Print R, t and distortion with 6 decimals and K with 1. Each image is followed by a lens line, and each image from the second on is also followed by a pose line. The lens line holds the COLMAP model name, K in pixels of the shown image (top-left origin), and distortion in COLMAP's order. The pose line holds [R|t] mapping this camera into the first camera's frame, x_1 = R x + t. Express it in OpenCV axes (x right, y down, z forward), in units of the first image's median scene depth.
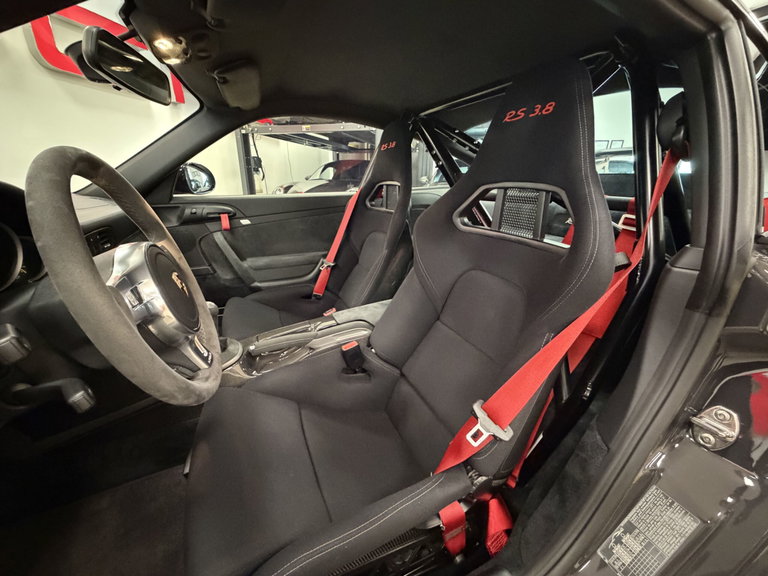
lens RADIAL K [[304.6, 0, 381.3], [0, 304.6, 288.6], [0, 0, 1]] dist [-0.000381, -0.000817]
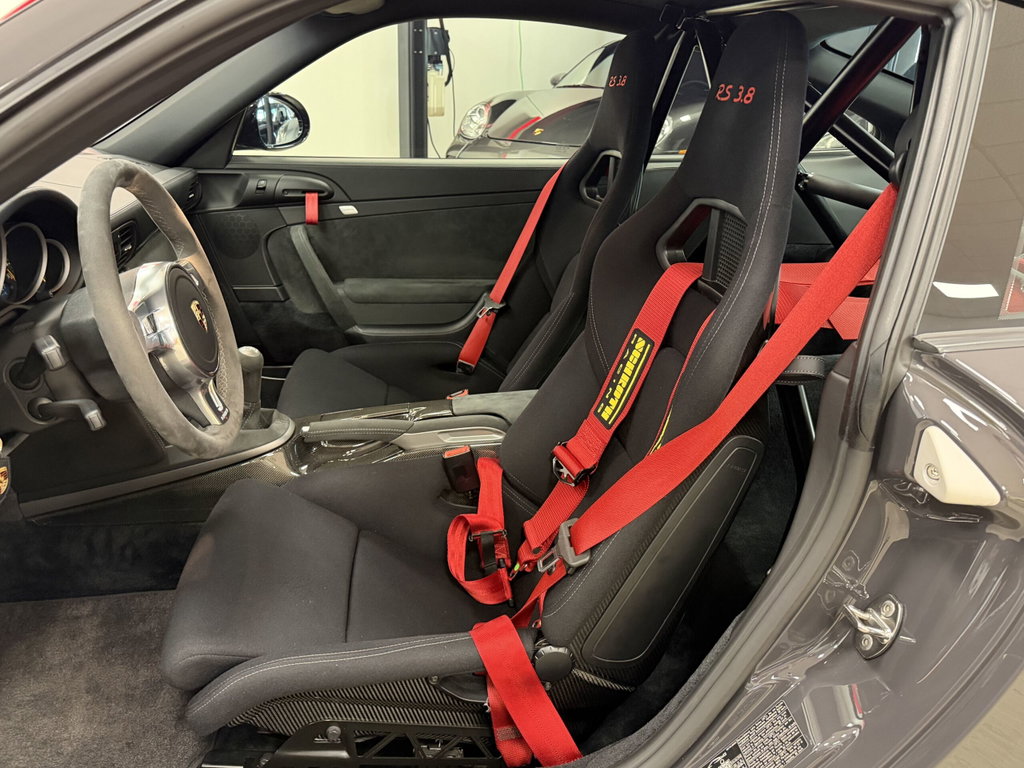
lens RADIAL K [[824.9, 0, 512.0], [0, 824.9, 384.0], [0, 0, 1]] dist [0.140293, -0.254561]
pose [[0.952863, 0.131245, -0.273547, 0.311133], [-0.126456, 0.991349, 0.035147, -0.007343], [0.275793, 0.001102, 0.961216, -0.372666]]
